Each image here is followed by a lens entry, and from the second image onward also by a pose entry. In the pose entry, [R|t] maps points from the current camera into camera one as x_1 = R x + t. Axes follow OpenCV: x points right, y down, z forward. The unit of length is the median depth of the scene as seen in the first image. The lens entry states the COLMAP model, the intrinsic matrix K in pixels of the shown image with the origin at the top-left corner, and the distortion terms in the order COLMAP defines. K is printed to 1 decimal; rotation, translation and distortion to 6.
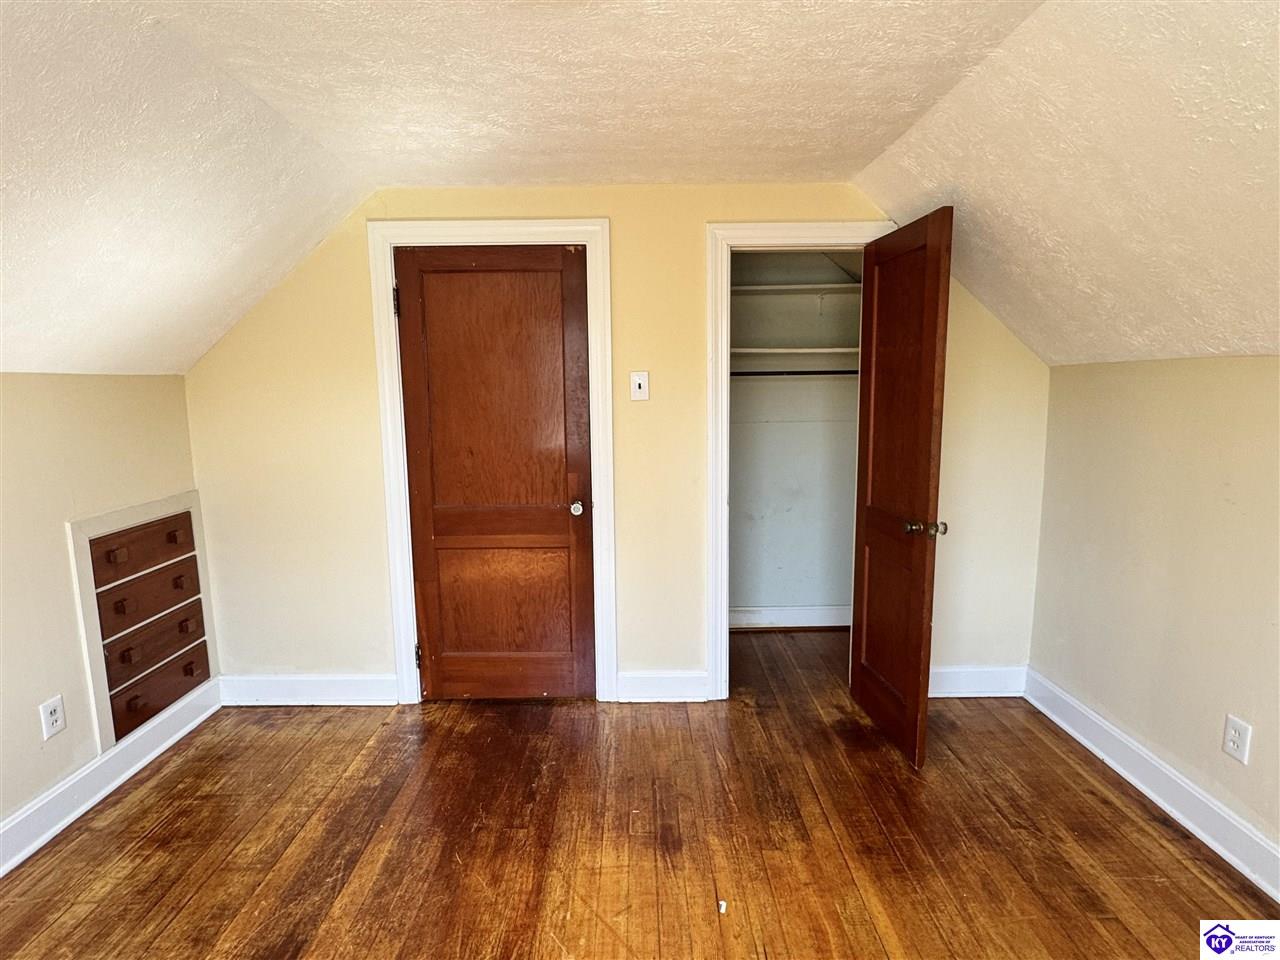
lens RADIAL K [[633.7, 0, 628.8], [0, 633.7, 479.0], [0, 0, 1]] dist [-0.002315, 0.000302]
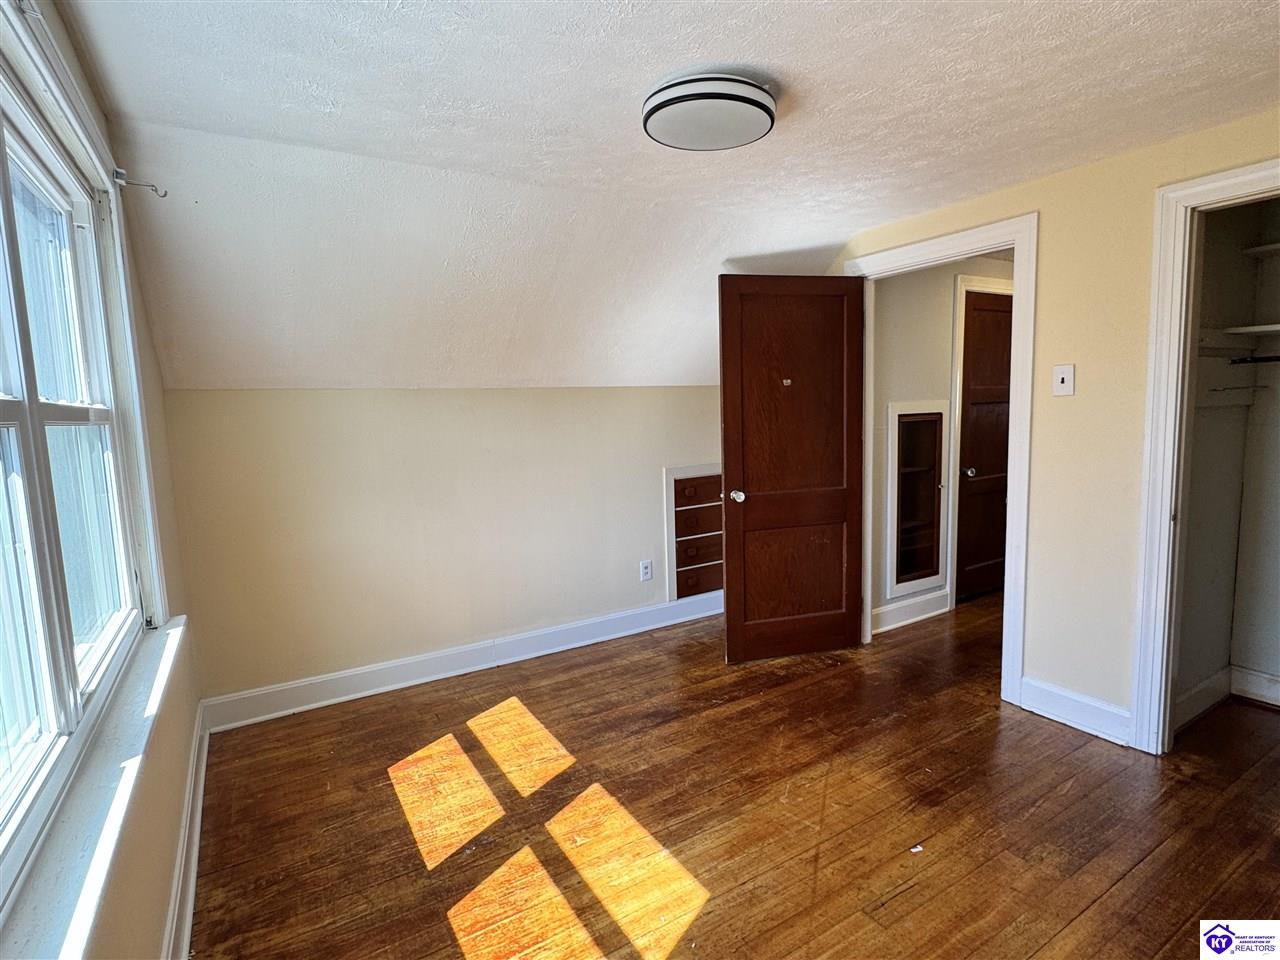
lens RADIAL K [[633.7, 0, 660.2], [0, 633.7, 481.5], [0, 0, 1]] dist [-0.002315, 0.000302]
pose [[0.550175, 0.093128, -0.829840, 0.573210], [-0.095995, 0.994227, 0.047933, 0.019321], [0.829514, 0.053289, 0.555938, -0.017808]]
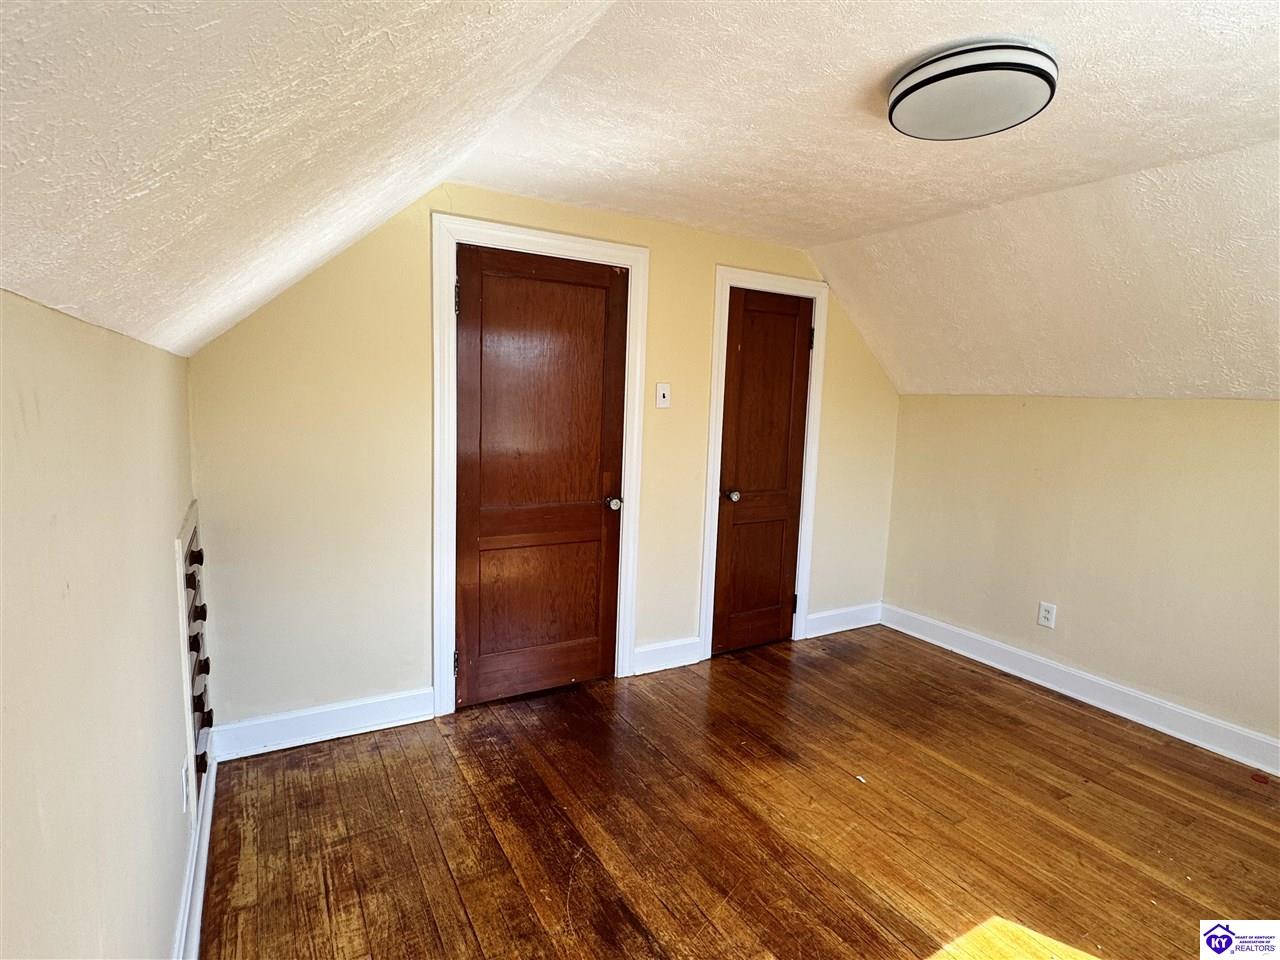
lens RADIAL K [[633.7, 0, 629.0], [0, 633.7, 482.8], [0, 0, 1]] dist [-0.002315, 0.000302]
pose [[0.873506, -0.024038, 0.486219, -0.715685], [0.026105, 0.999656, 0.002523, 0.009335], [-0.486112, 0.010489, 0.873833, 0.024064]]
